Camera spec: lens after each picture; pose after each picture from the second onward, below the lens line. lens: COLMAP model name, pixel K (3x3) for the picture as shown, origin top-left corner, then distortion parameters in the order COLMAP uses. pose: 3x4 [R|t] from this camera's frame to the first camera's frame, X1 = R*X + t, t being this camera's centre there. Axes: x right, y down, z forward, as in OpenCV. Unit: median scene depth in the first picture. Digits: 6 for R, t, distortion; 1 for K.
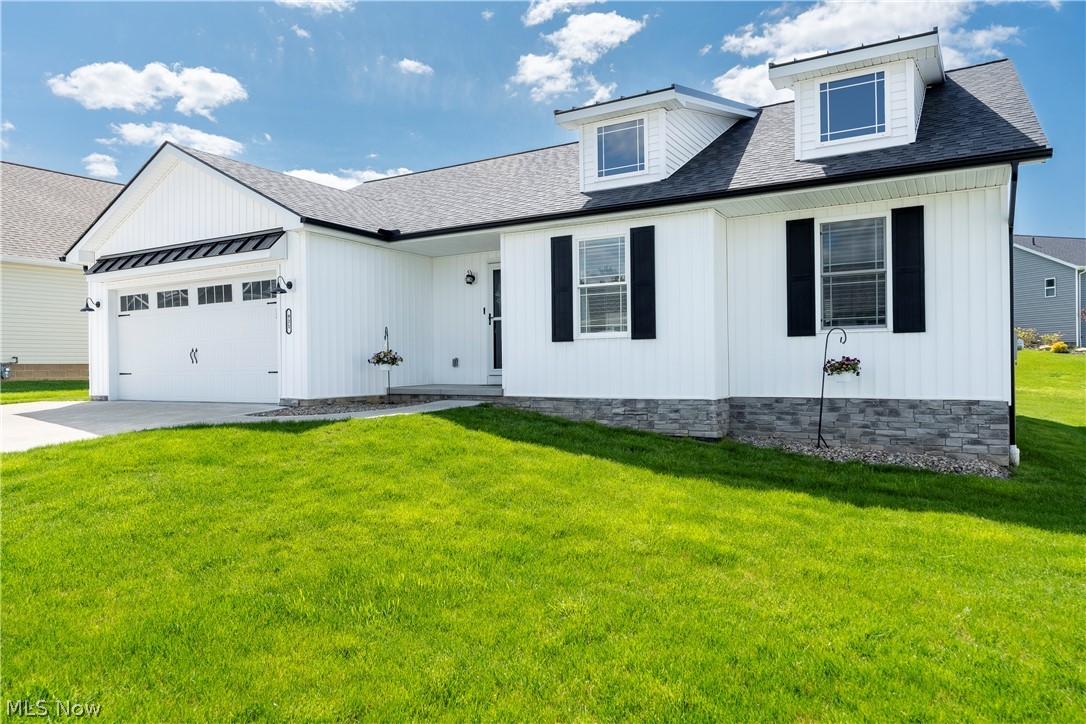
lens RADIAL K [[713.2, 0, 543.0], [0, 713.2, 362.0], [0, 0, 1]] dist [0.003501, 0.001158]
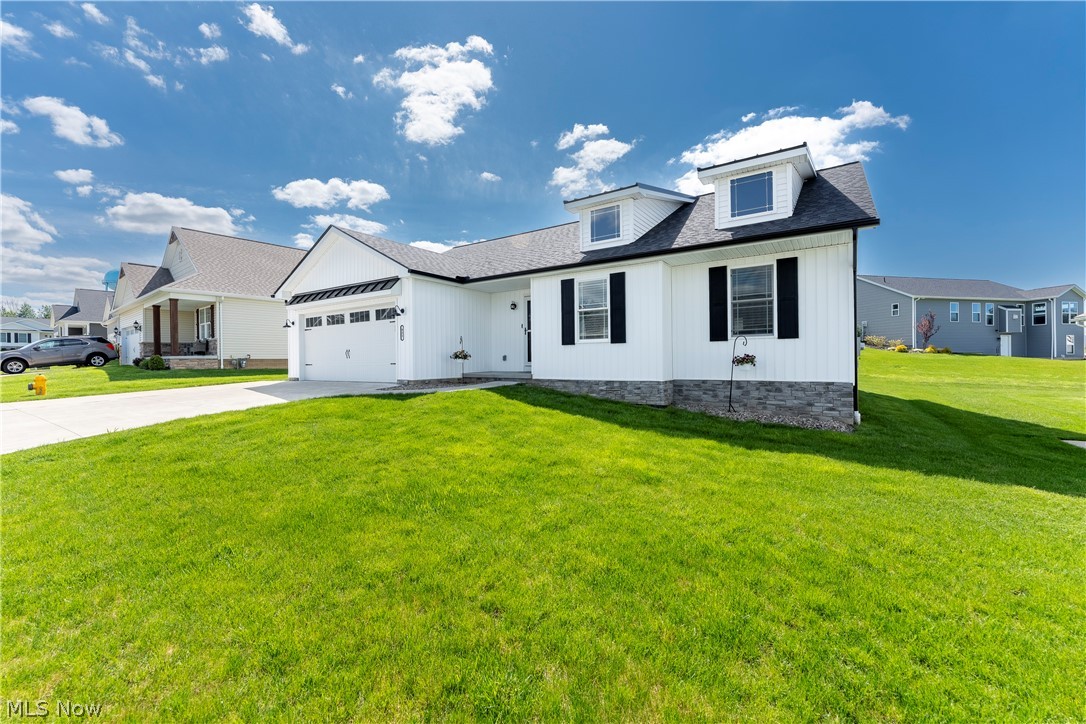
lens RADIAL K [[443.4, 0, 542.0], [0, 443.4, 358.9], [0, 0, 1]] dist [-0.000849, 0.000013]
pose [[0.998013, 0.000507, -0.063002, 0.033573], [-0.000444, 0.999999, 0.001012, 0.002185], [0.063002, -0.000982, 0.998013, 0.000121]]
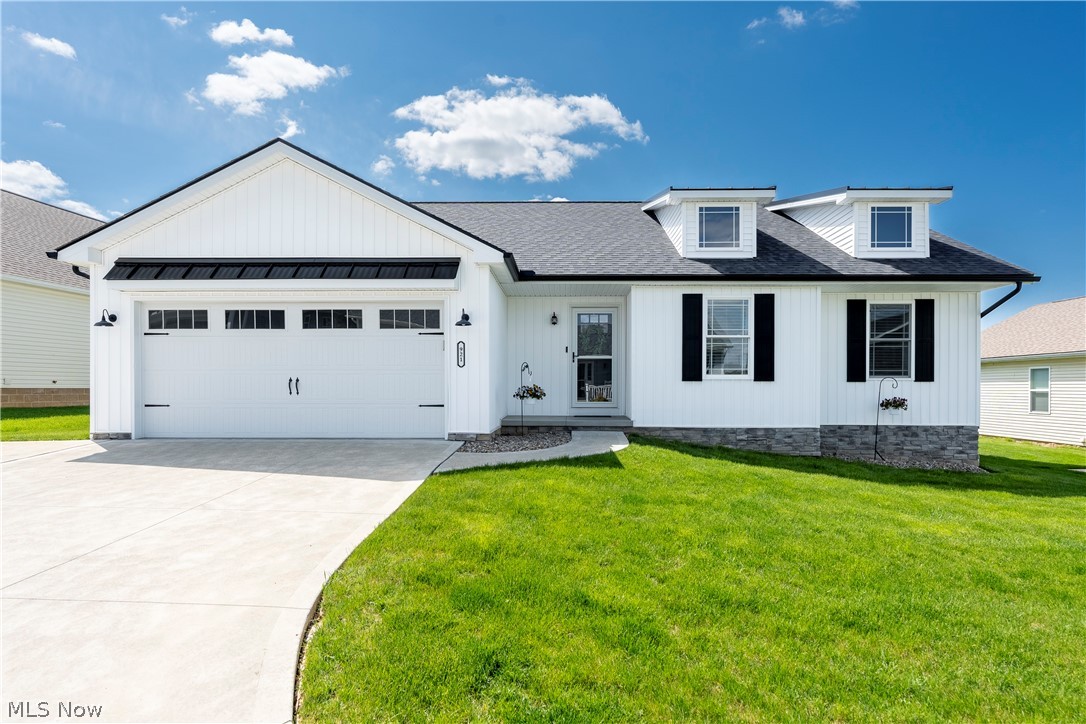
lens RADIAL K [[625.6, 0, 570.5], [0, 625.6, 388.6], [0, 0, 1]] dist [0.003346, 0.001827]
pose [[0.866944, 0.014006, 0.498210, -0.722936], [-0.014428, 0.999891, -0.003004, -0.010385], [-0.498198, -0.004584, 0.867051, 0.195851]]
